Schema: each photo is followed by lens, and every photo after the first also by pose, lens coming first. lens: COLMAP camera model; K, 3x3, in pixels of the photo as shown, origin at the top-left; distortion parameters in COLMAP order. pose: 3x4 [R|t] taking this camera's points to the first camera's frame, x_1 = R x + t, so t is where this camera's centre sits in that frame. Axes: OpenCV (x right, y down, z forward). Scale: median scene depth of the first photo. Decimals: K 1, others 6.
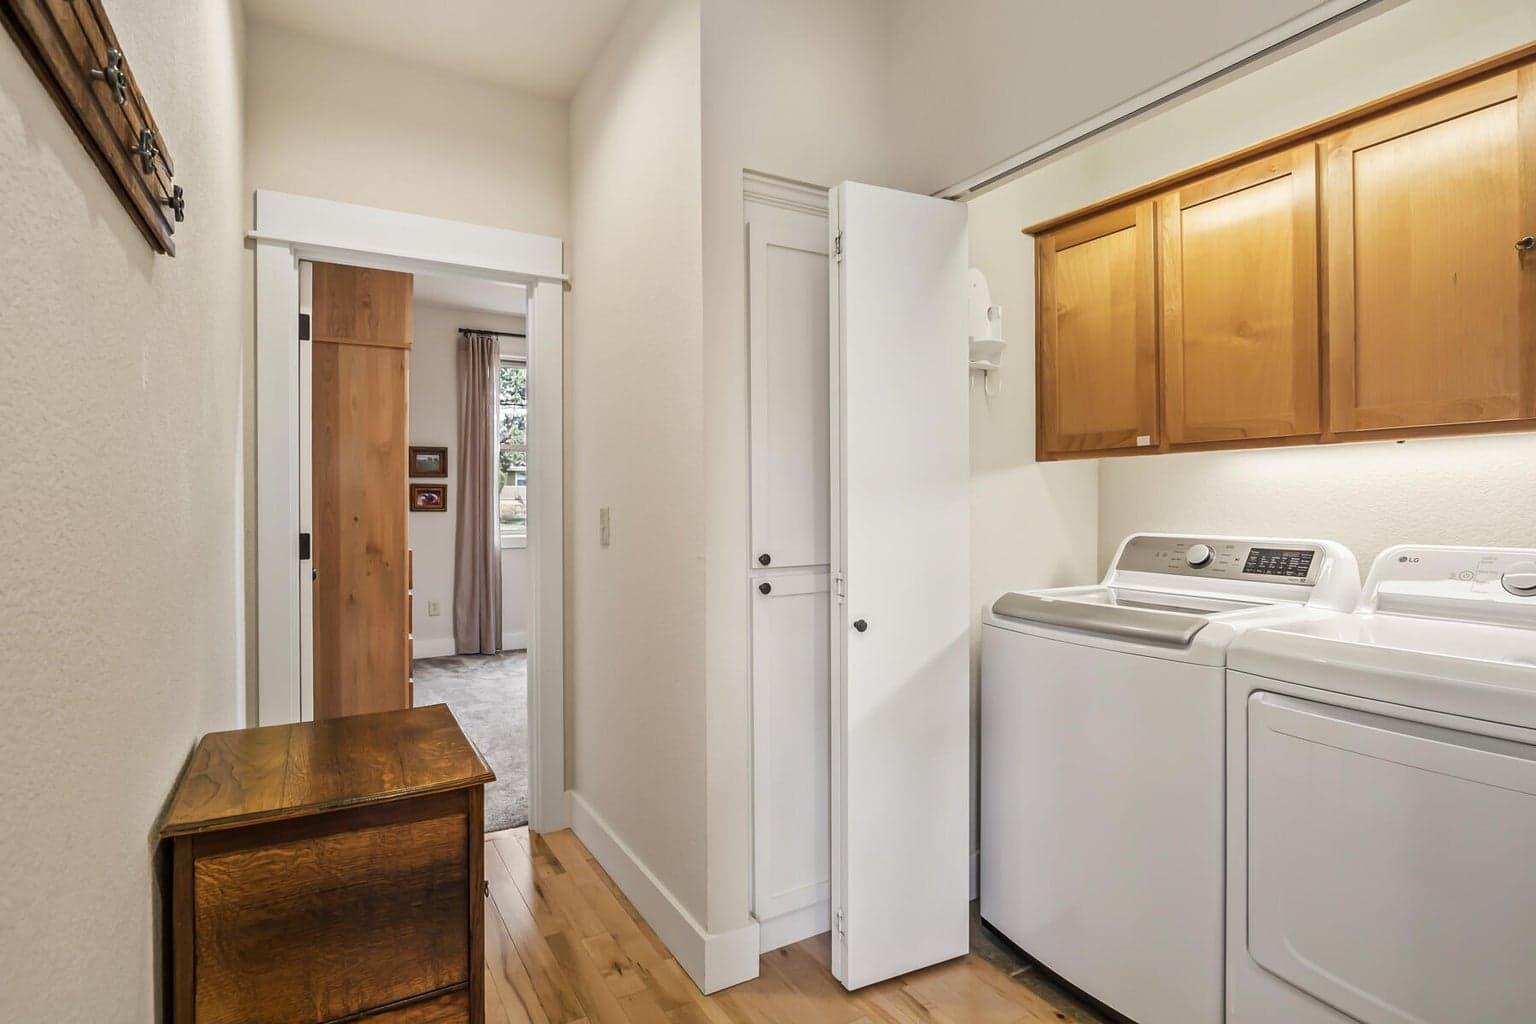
lens RADIAL K [[768.7, 0, 760.9], [0, 768.7, 509.7], [0, 0, 1]] dist [0.001640, 0.000120]
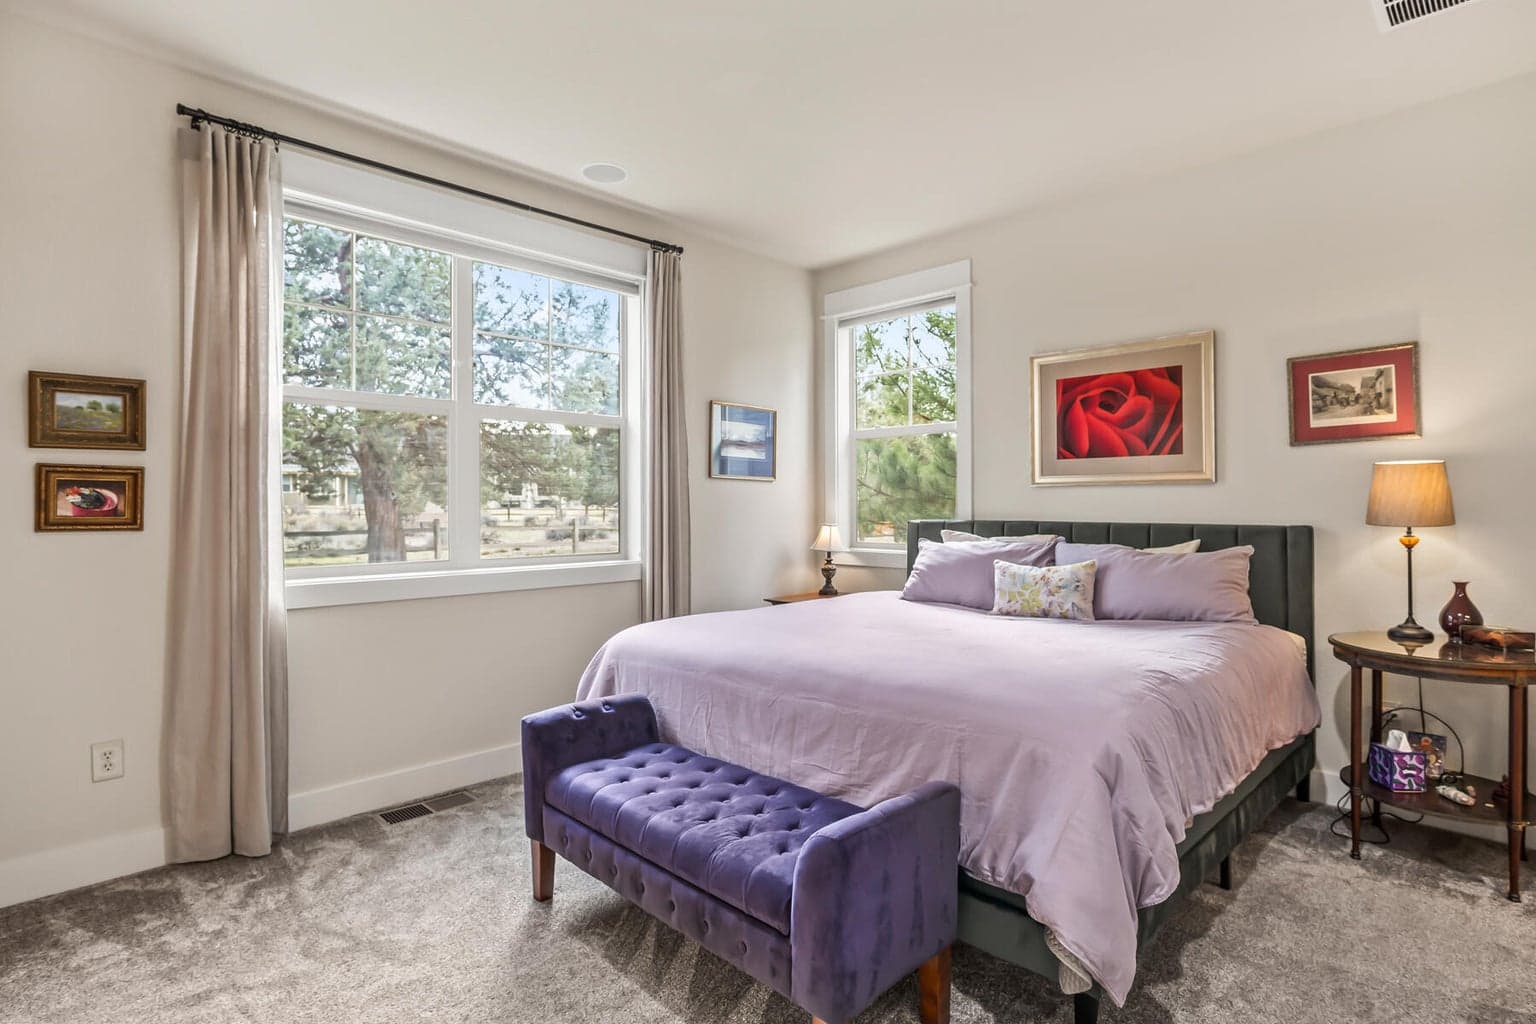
lens RADIAL K [[768.7, 0, 776.3], [0, 768.7, 506.1], [0, 0, 1]] dist [0.001640, 0.000120]
pose [[0.965665, 0.002662, 0.259778, -0.181611], [-0.003572, 0.999989, 0.003033, -0.013961], [-0.259767, -0.003857, 0.965664, 0.499721]]
